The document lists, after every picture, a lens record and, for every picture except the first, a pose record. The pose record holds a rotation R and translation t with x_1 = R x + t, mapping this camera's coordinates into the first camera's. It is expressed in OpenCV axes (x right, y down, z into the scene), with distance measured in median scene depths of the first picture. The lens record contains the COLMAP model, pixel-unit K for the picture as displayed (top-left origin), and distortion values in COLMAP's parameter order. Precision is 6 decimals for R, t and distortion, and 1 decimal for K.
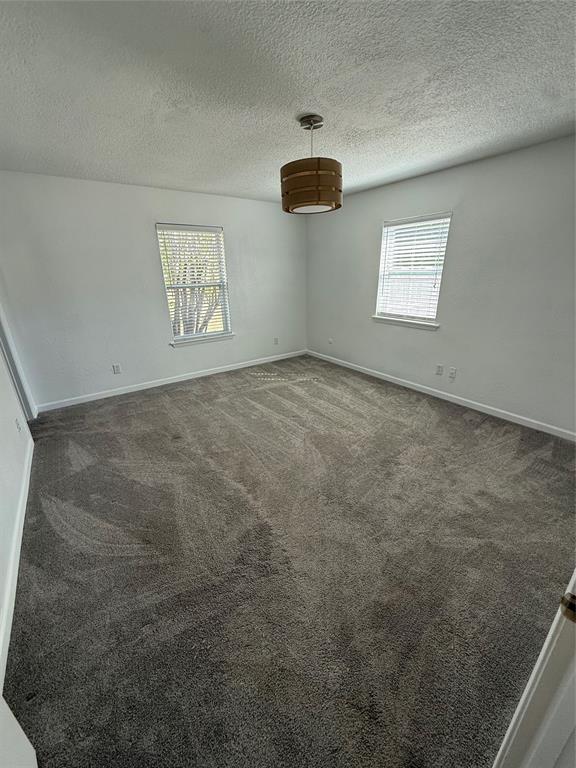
lens RADIAL K [[306.2, 0, 288.0], [0, 306.2, 384.0], [0, 0, 1]] dist [0.000592, 0.000002]
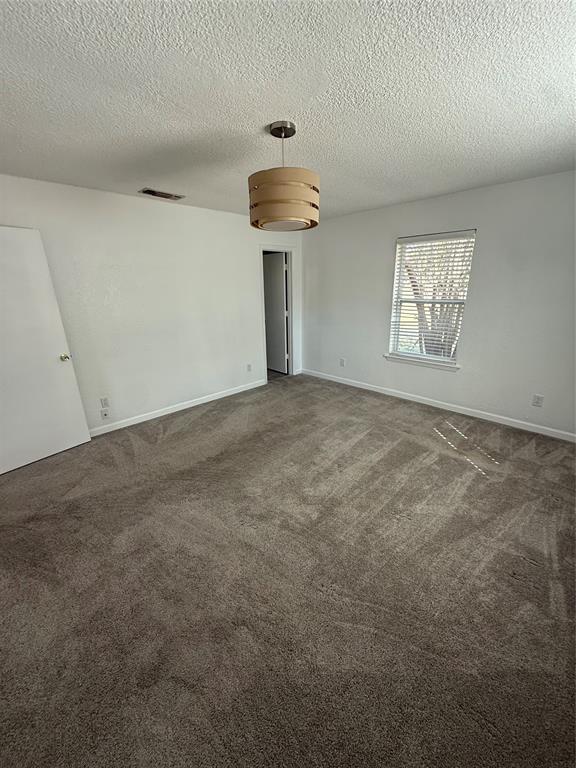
lens RADIAL K [[306.2, 0, 288.0], [0, 306.2, 384.0], [0, 0, 1]] dist [0.000592, 0.000002]
pose [[0.145131, 0.327753, -0.933549, 0.568864], [-0.331756, 0.905038, 0.266168, -0.216656], [0.932135, 0.271081, 0.240083, 0.497885]]
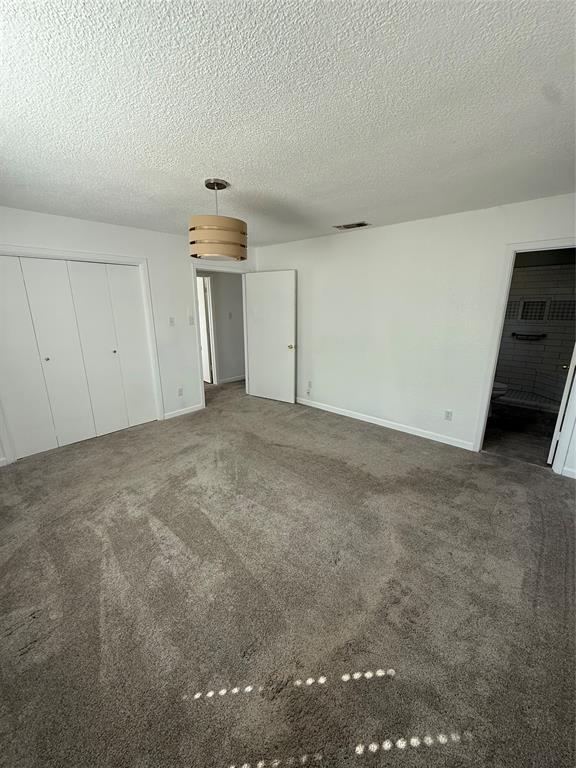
lens RADIAL K [[306.2, 0, 288.0], [0, 306.2, 384.0], [0, 0, 1]] dist [0.000592, 0.000002]
pose [[-0.979182, 0.072360, -0.189650, 0.045749], [-0.050859, 0.817042, 0.574331, -0.454346], [0.196511, 0.572020, -0.796352, 1.159852]]
